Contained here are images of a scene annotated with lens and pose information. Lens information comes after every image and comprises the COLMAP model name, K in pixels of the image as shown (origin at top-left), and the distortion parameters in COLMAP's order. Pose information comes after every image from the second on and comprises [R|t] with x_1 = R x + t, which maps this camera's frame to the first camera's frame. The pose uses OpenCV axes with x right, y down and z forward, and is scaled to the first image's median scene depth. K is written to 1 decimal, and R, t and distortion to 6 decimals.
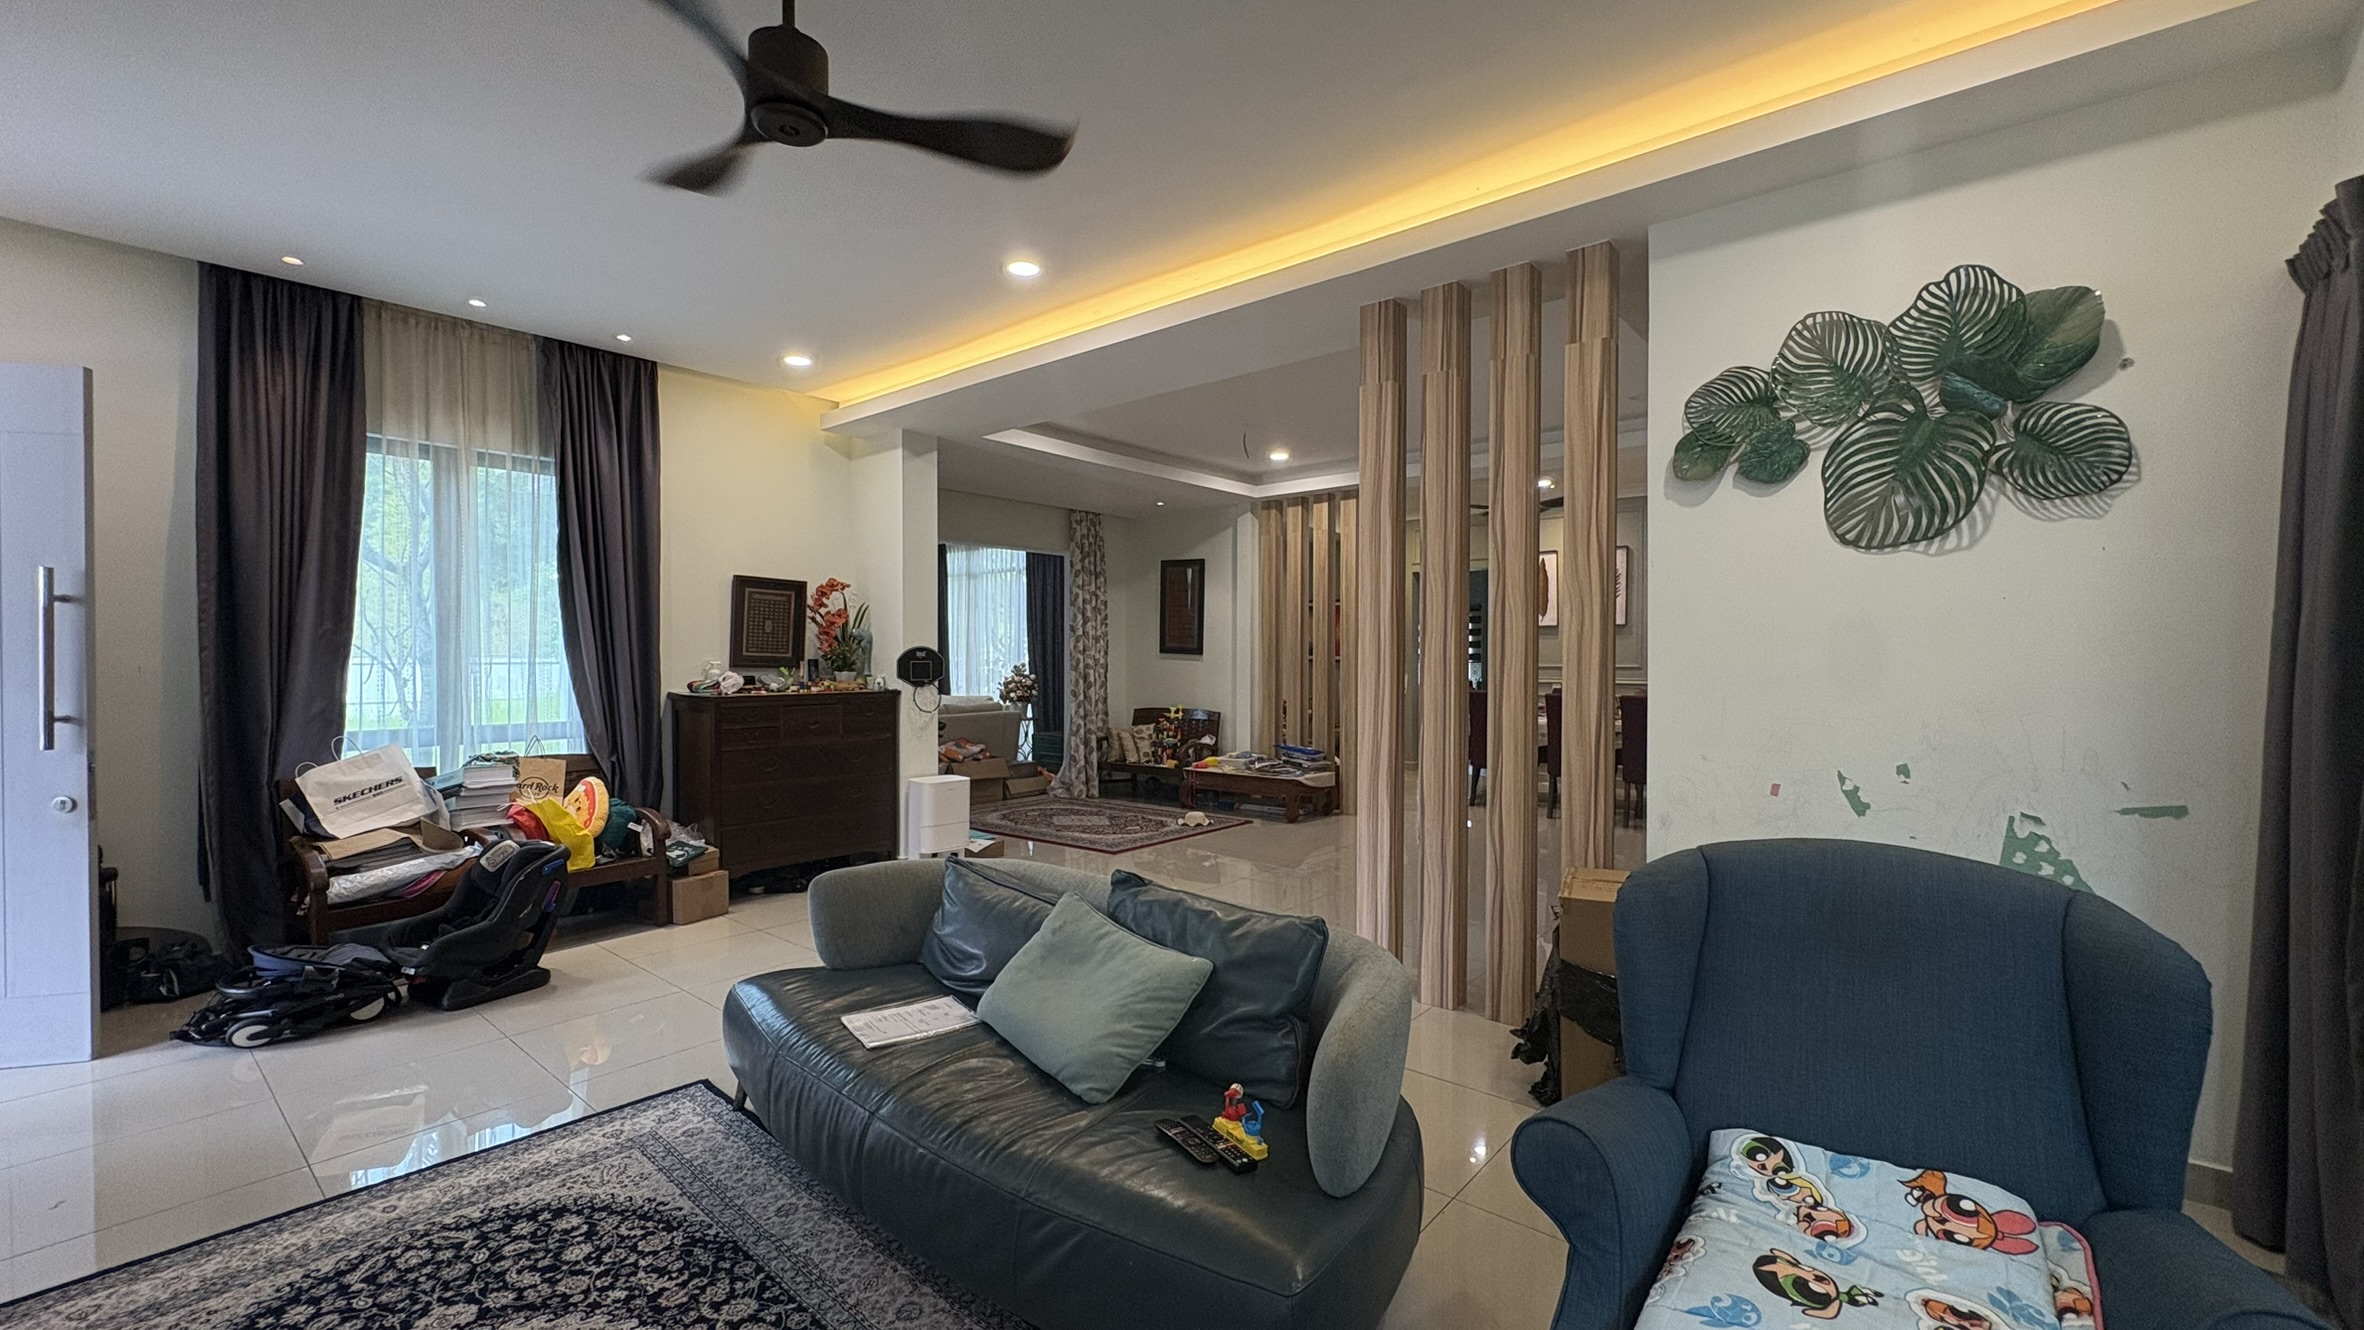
lens RADIAL K [[935.8, 0, 1177.3], [0, 935.8, 670.7], [0, 0, 1]] dist [-0.010367, 0.000015]
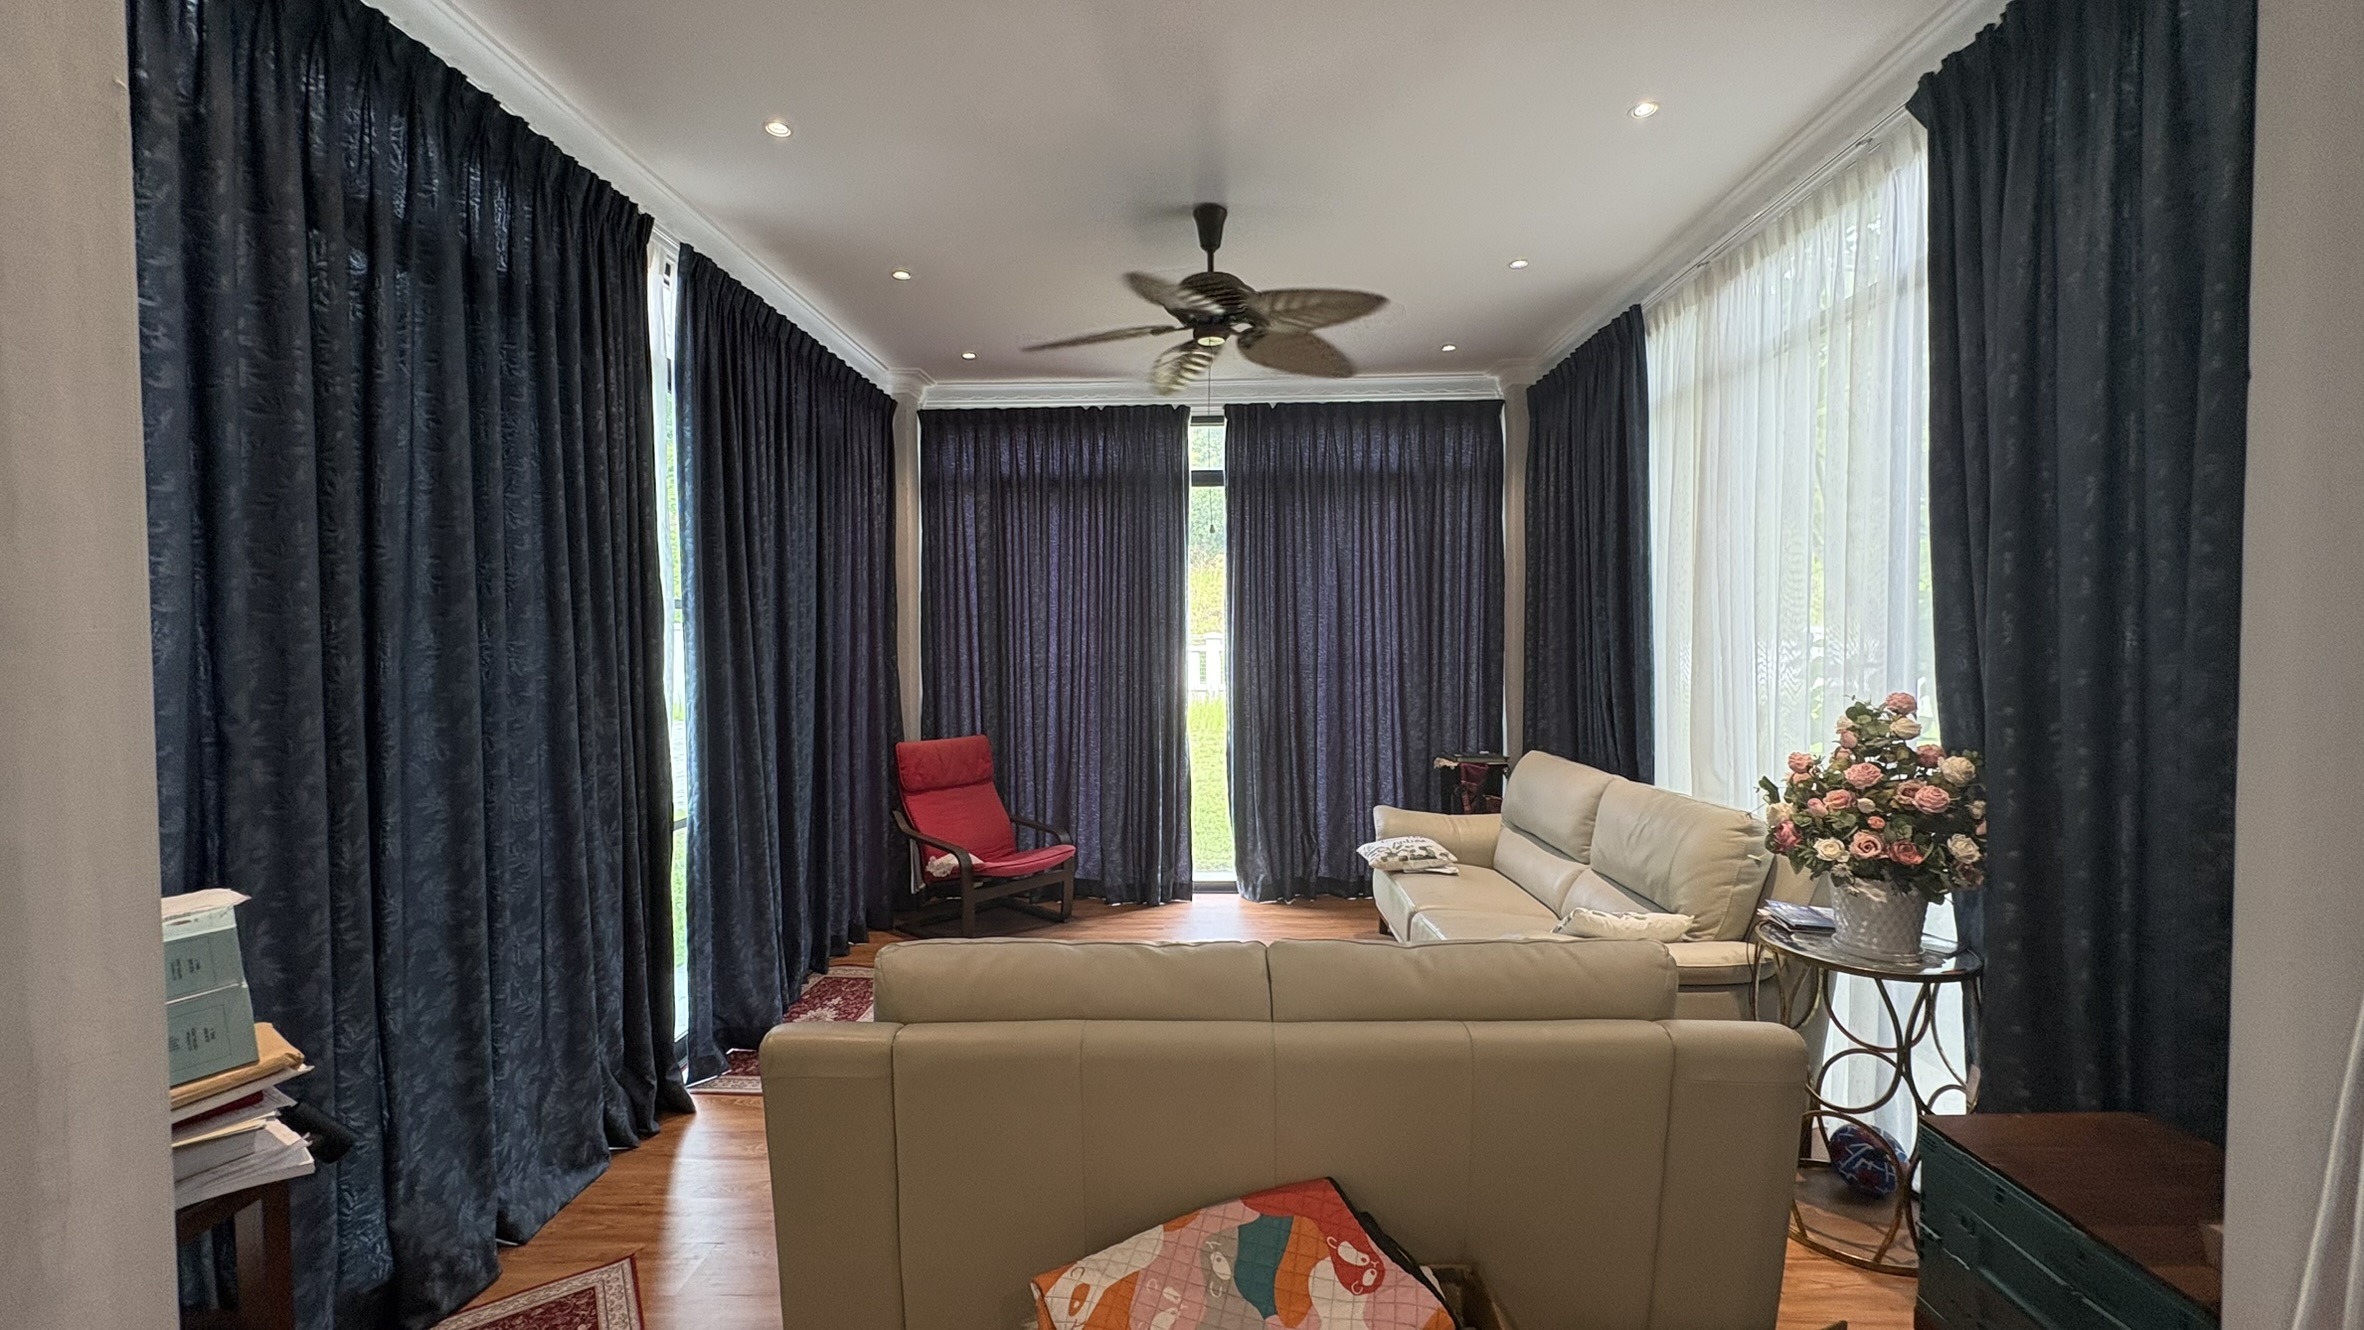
lens RADIAL K [[935.8, 0, 1177.3], [0, 935.8, 670.7], [0, 0, 1]] dist [-0.010367, 0.000015]
pose [[0.619023, -0.003901, -0.785363, -0.101721], [-0.011184, 0.999842, -0.013781, -0.009228], [0.785293, 0.017314, 0.618882, 0.744567]]
